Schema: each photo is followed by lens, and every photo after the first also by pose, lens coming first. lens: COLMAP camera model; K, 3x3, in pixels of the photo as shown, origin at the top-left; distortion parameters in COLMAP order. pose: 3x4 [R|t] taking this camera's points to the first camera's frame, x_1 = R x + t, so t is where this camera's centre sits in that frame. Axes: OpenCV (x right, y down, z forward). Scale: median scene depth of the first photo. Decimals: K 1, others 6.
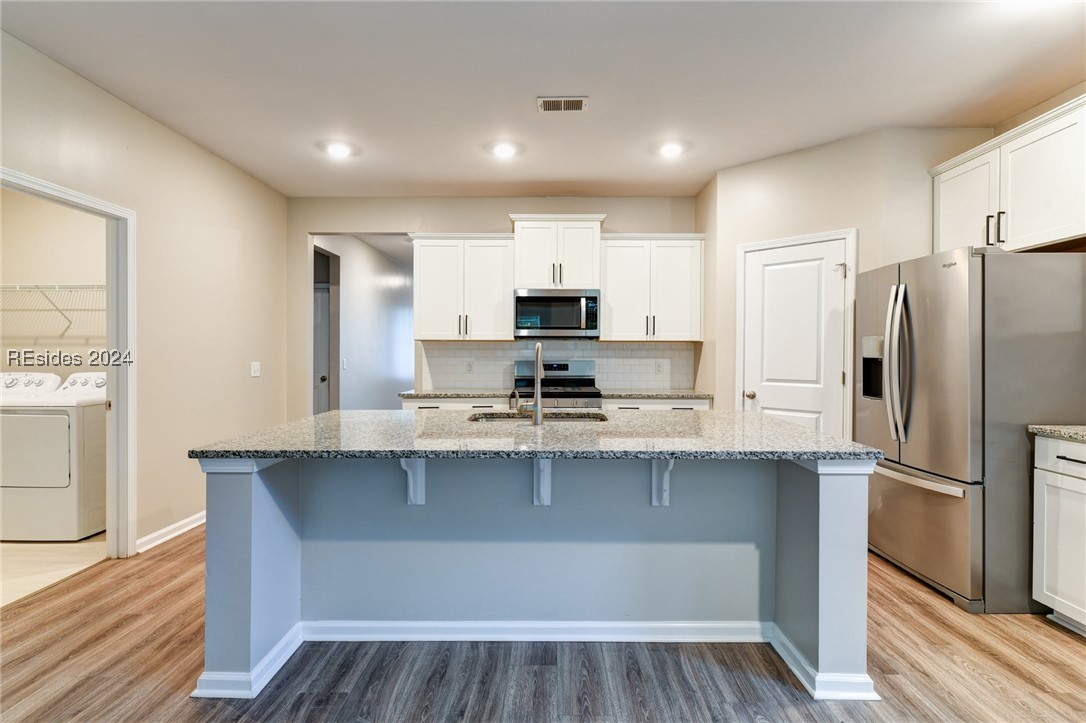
lens RADIAL K [[524.2, 0, 545.9], [0, 524.2, 356.6], [0, 0, 1]] dist [0.001278, -0.001617]
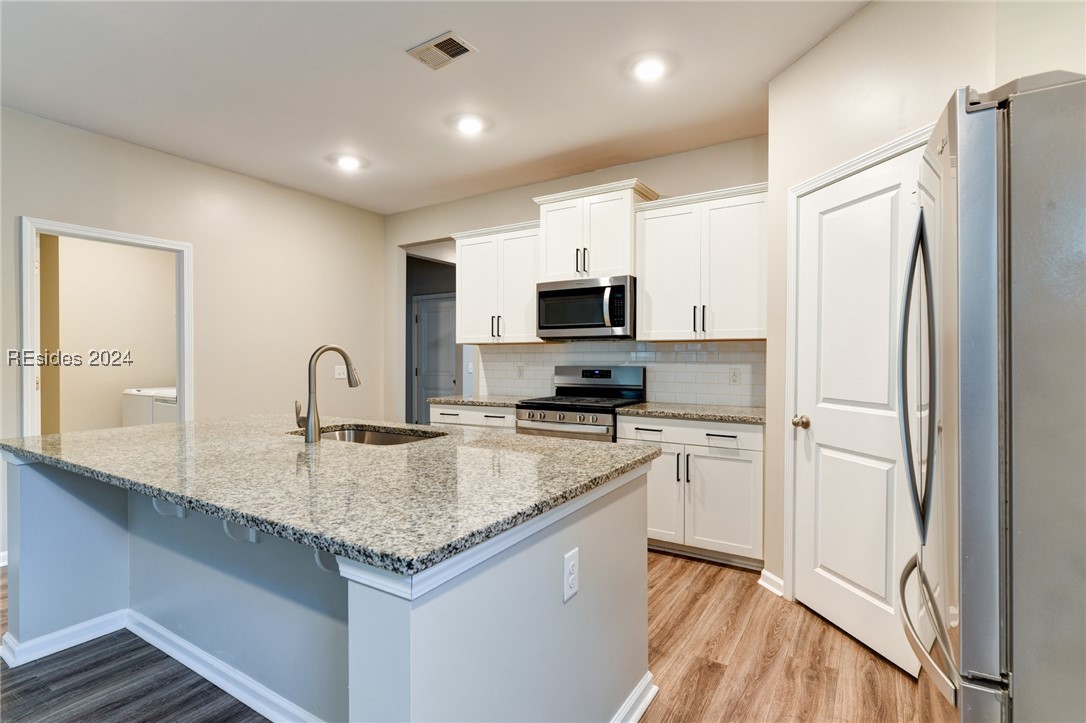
lens RADIAL K [[525.8, 0, 543.0], [0, 525.8, 361.5], [0, 0, 1]] dist [0.001123, 0.000200]
pose [[0.850505, 0.001604, -0.525964, 0.409203], [-0.000600, 0.999998, 0.002080, -0.001000], [0.525966, -0.001454, 0.850504, 0.265940]]
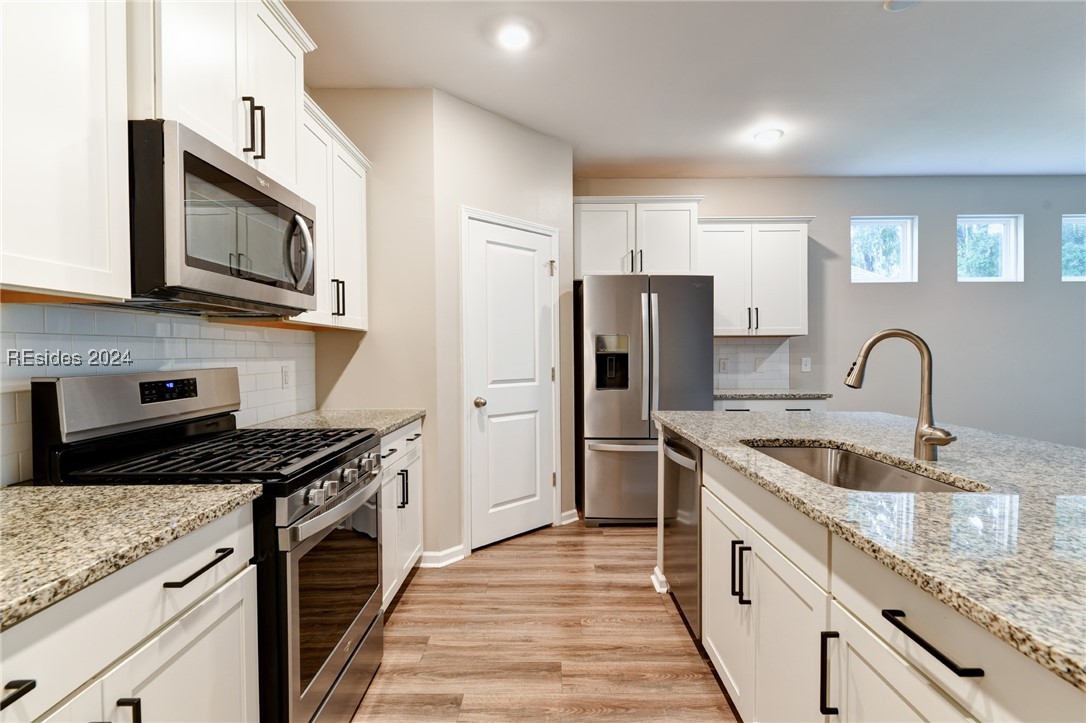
lens RADIAL K [[520.6, 0, 543.0], [0, 520.6, 361.5], [0, 0, 1]] dist [0.001559, -0.000276]
pose [[-0.005099, -0.018505, 0.999816, -0.349175], [0.011376, 0.999763, 0.018562, -0.001706], [-0.999922, 0.011469, -0.004887, 0.810421]]
